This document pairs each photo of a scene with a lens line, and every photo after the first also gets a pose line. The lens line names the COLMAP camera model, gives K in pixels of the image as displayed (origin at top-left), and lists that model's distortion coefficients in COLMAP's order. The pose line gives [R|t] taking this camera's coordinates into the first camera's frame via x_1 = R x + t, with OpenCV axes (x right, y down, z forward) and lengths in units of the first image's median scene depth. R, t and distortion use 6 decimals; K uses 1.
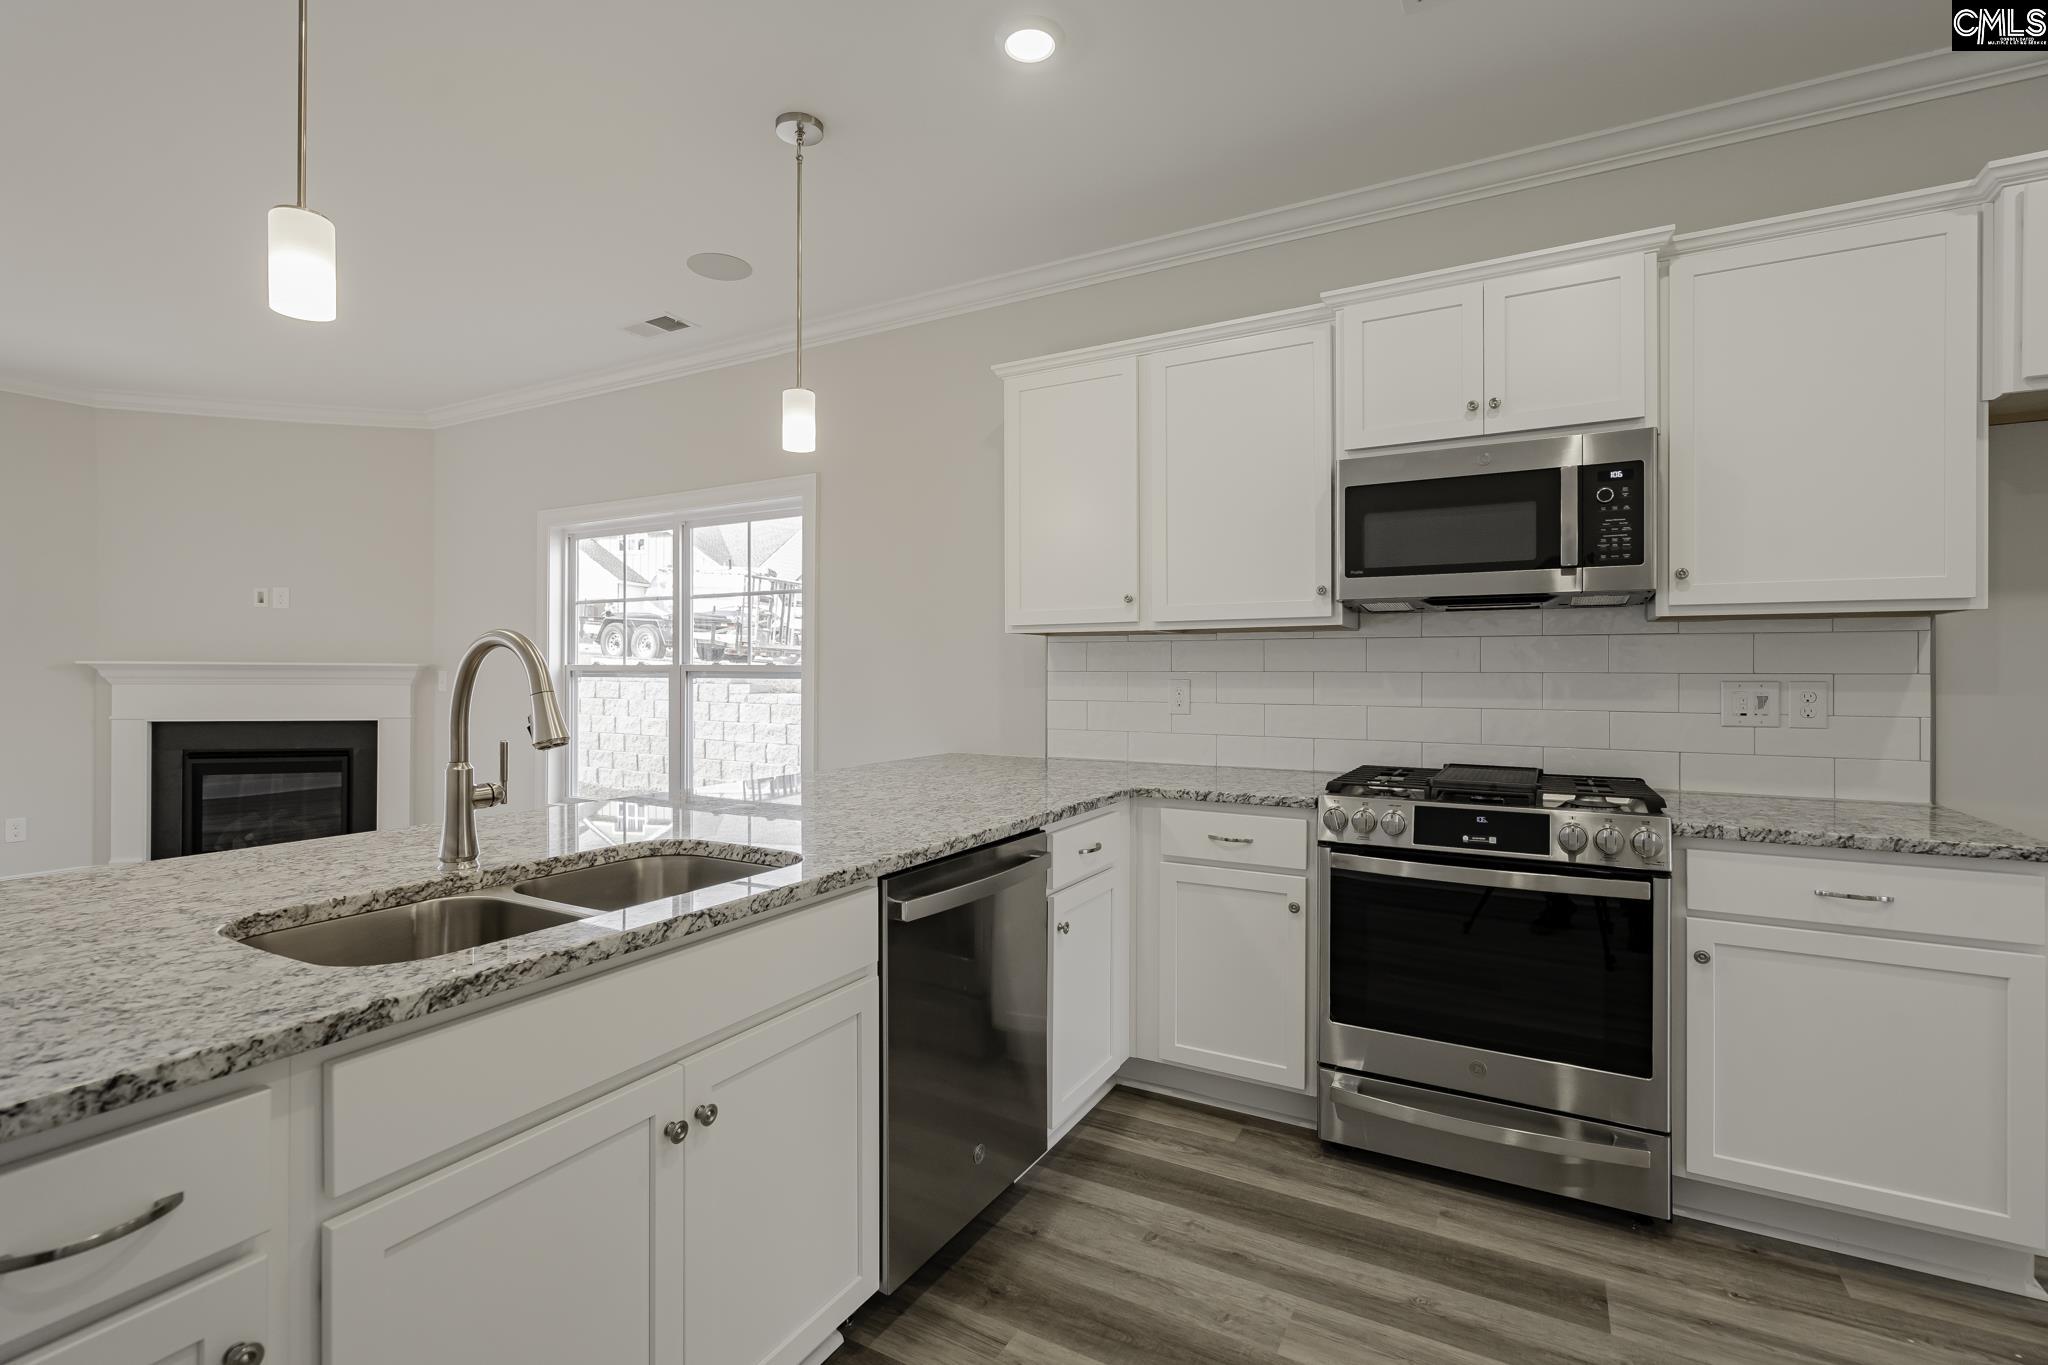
lens RADIAL K [[941.1, 0, 1018.3], [0, 941.1, 673.3], [0, 0, 1]] dist [-0.006726, 0.004586]
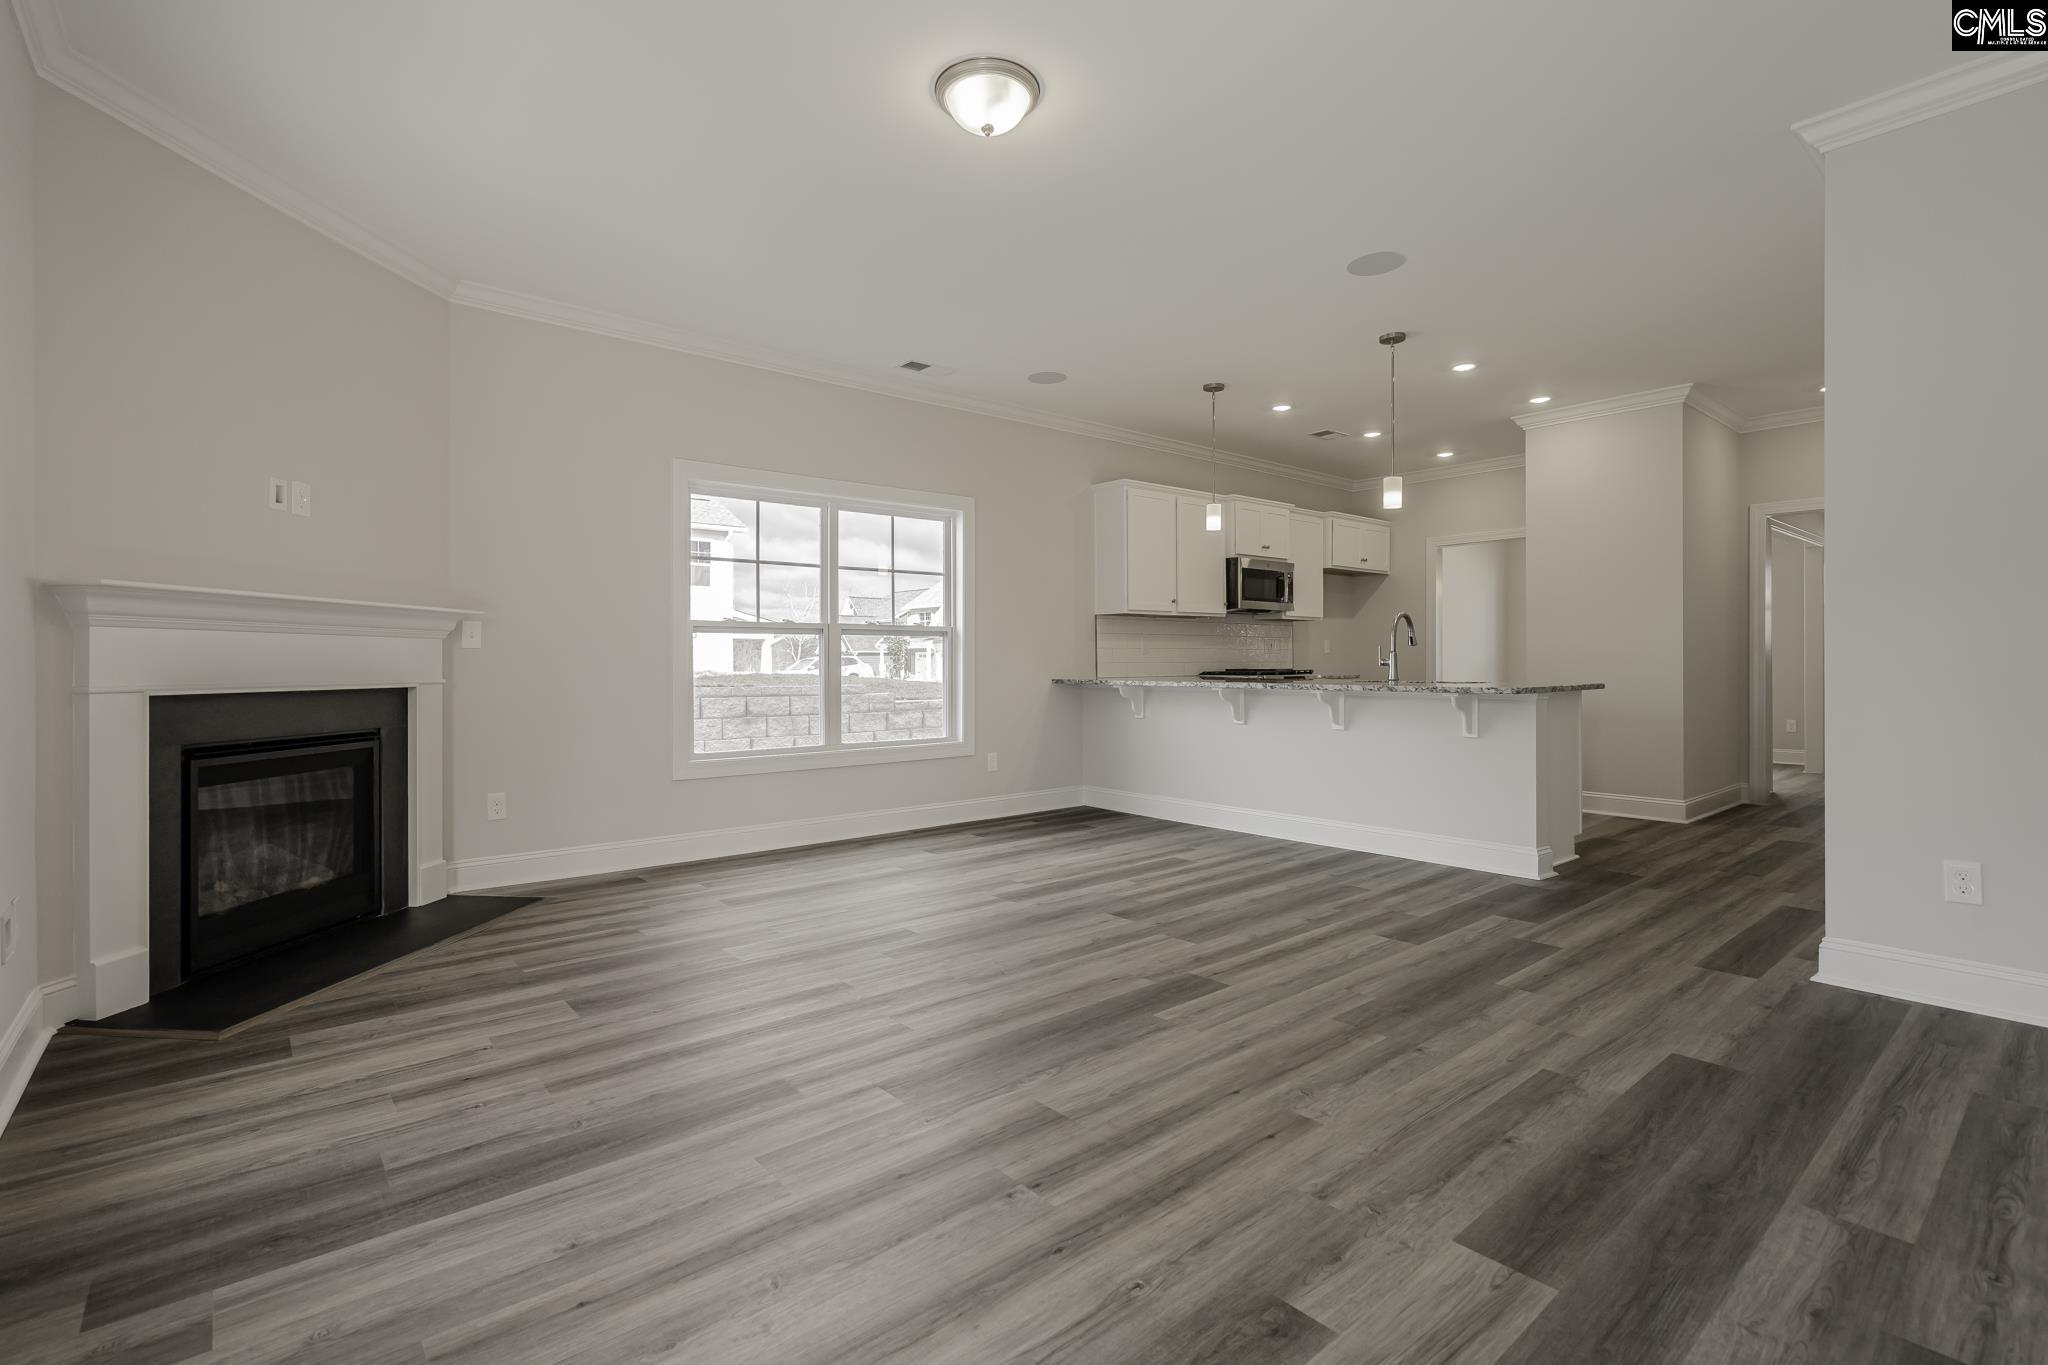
lens RADIAL K [[941.1, 0, 1011.8], [0, 941.1, 676.3], [0, 0, 1]] dist [-0.006726, 0.004586]
pose [[0.354864, -0.020352, 0.934697, -2.701224], [0.005244, 0.999791, 0.019778, 0.068745], [-0.934903, -0.002117, 0.354896, 0.704946]]
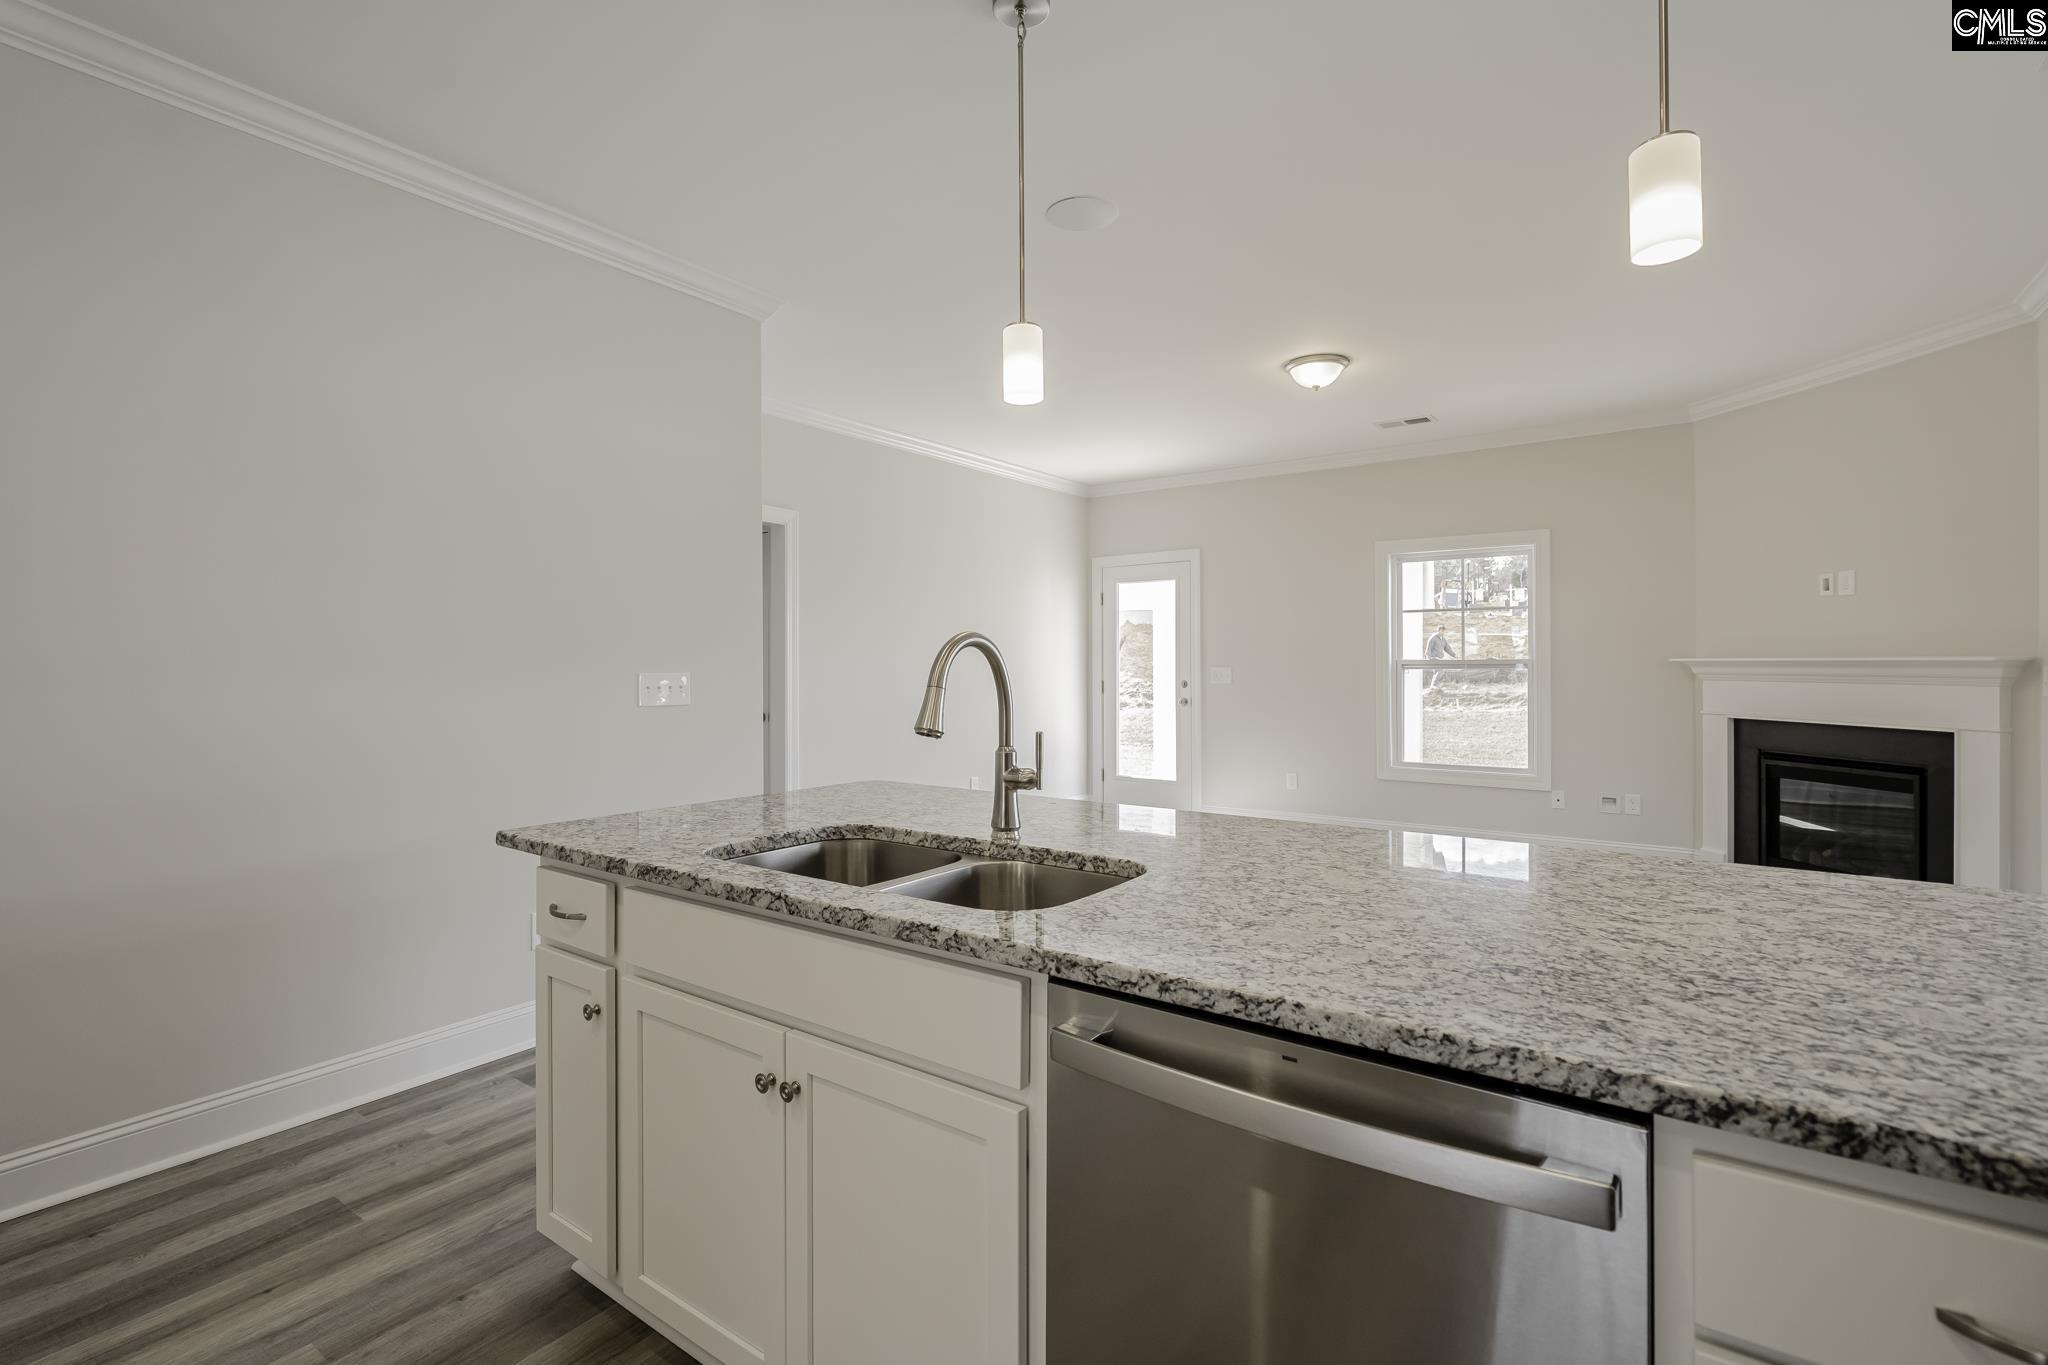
lens RADIAL K [[941.1, 0, 1012.1], [0, 941.1, 670.4], [0, 0, 1]] dist [-0.006726, 0.004586]
pose [[-0.122147, 0.000886, -0.992512, 0.374268], [-0.000355, 0.999999, 0.000937, -0.000406], [0.992512, 0.000466, -0.122147, 0.759160]]
